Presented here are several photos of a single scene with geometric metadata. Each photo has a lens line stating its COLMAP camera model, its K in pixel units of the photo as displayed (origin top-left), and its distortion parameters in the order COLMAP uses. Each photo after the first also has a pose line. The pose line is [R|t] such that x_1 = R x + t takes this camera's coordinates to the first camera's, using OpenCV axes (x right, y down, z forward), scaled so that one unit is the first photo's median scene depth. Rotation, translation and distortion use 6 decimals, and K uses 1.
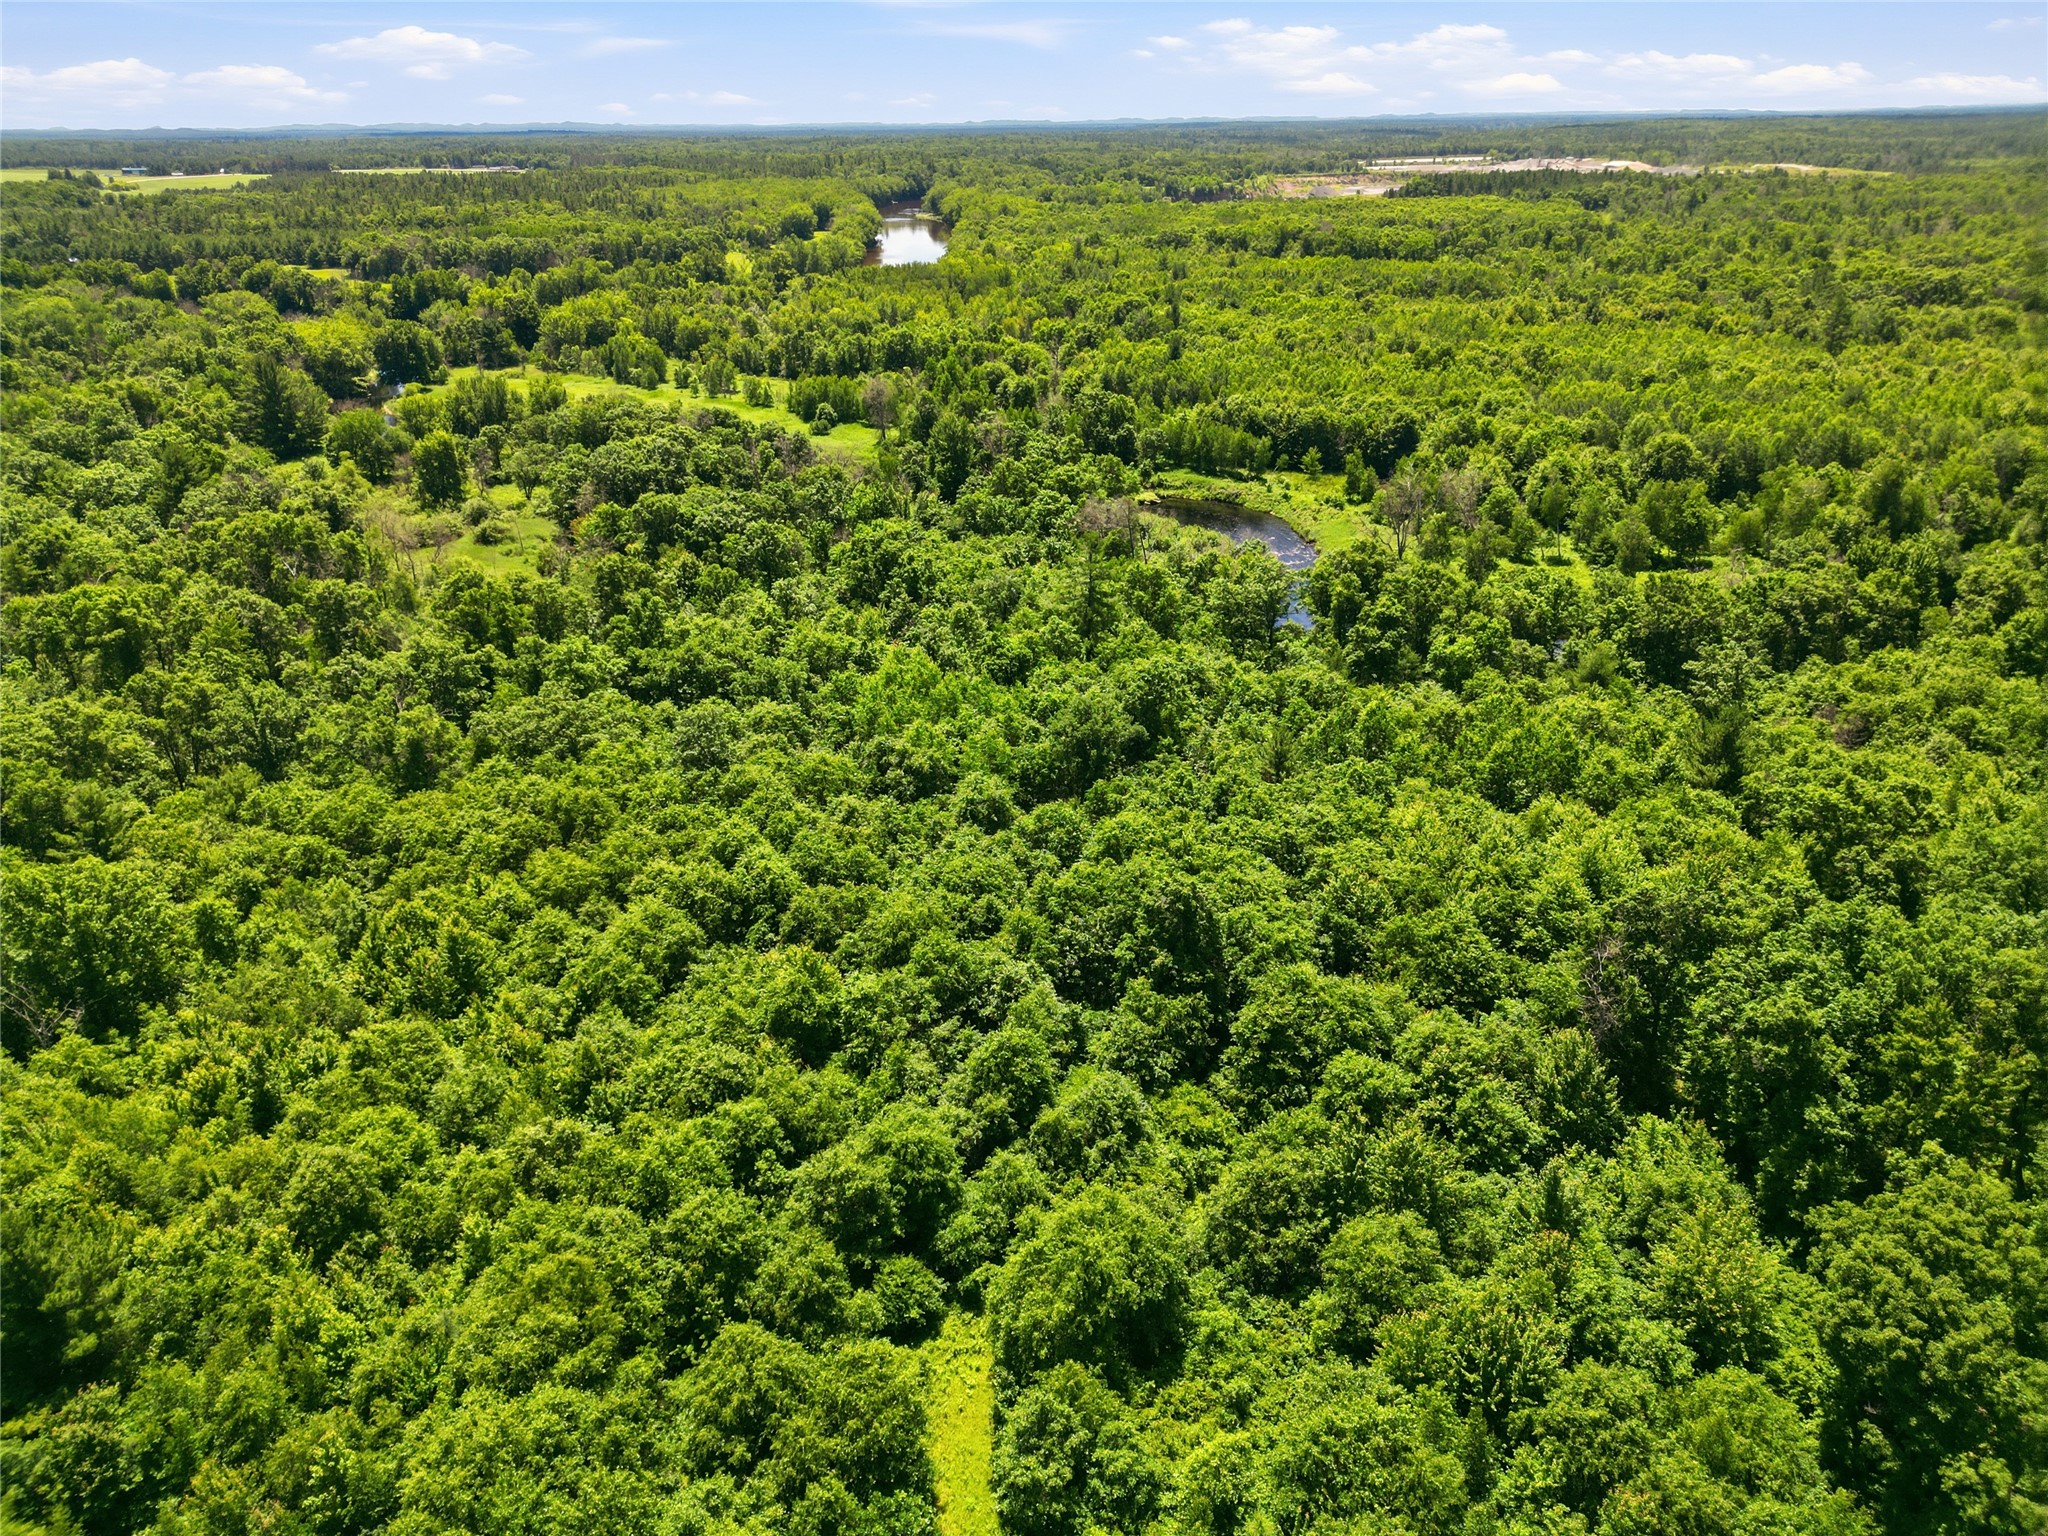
lens RADIAL K [[1461.0, 0, 1024.0], [0, 1461.0, 768.0], [0, 0, 1]] dist [0.070697, -0.075518]
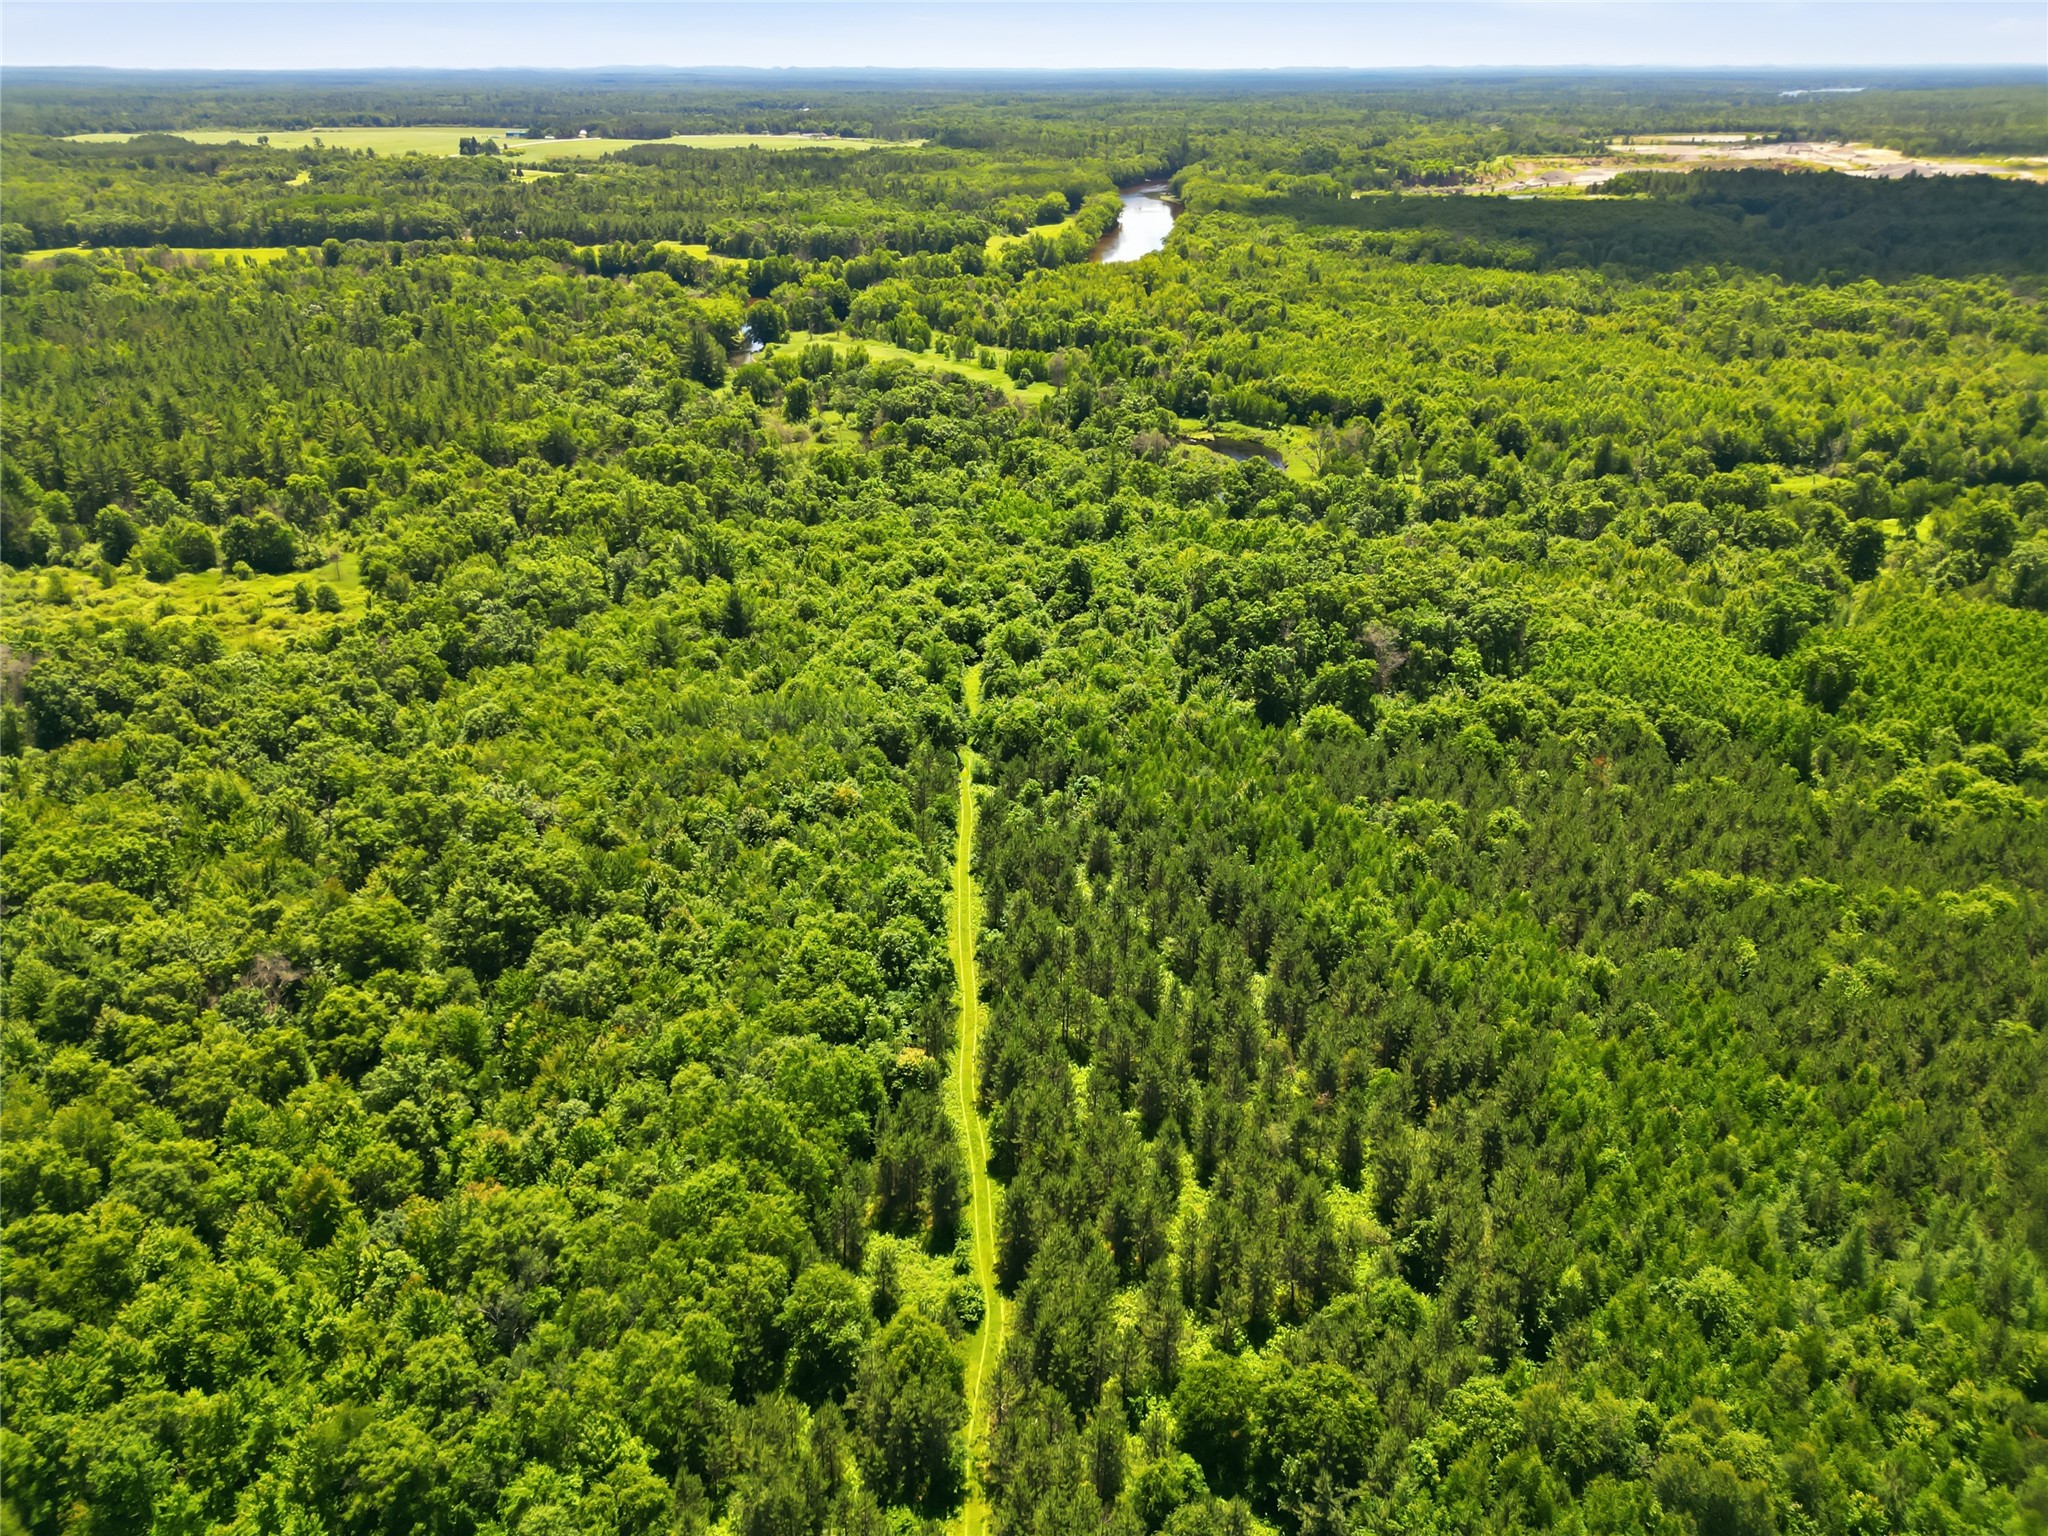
lens RADIAL K [[1461.0, 0, 1024.0], [0, 1461.0, 768.0], [0, 0, 1]] dist [0.070697, -0.075518]
pose [[0.983636, 0.087934, -0.157251, 0.171401], [-0.083050, 0.995844, 0.037373, 0.137473], [0.159884, -0.023702, 0.986851, -0.649928]]
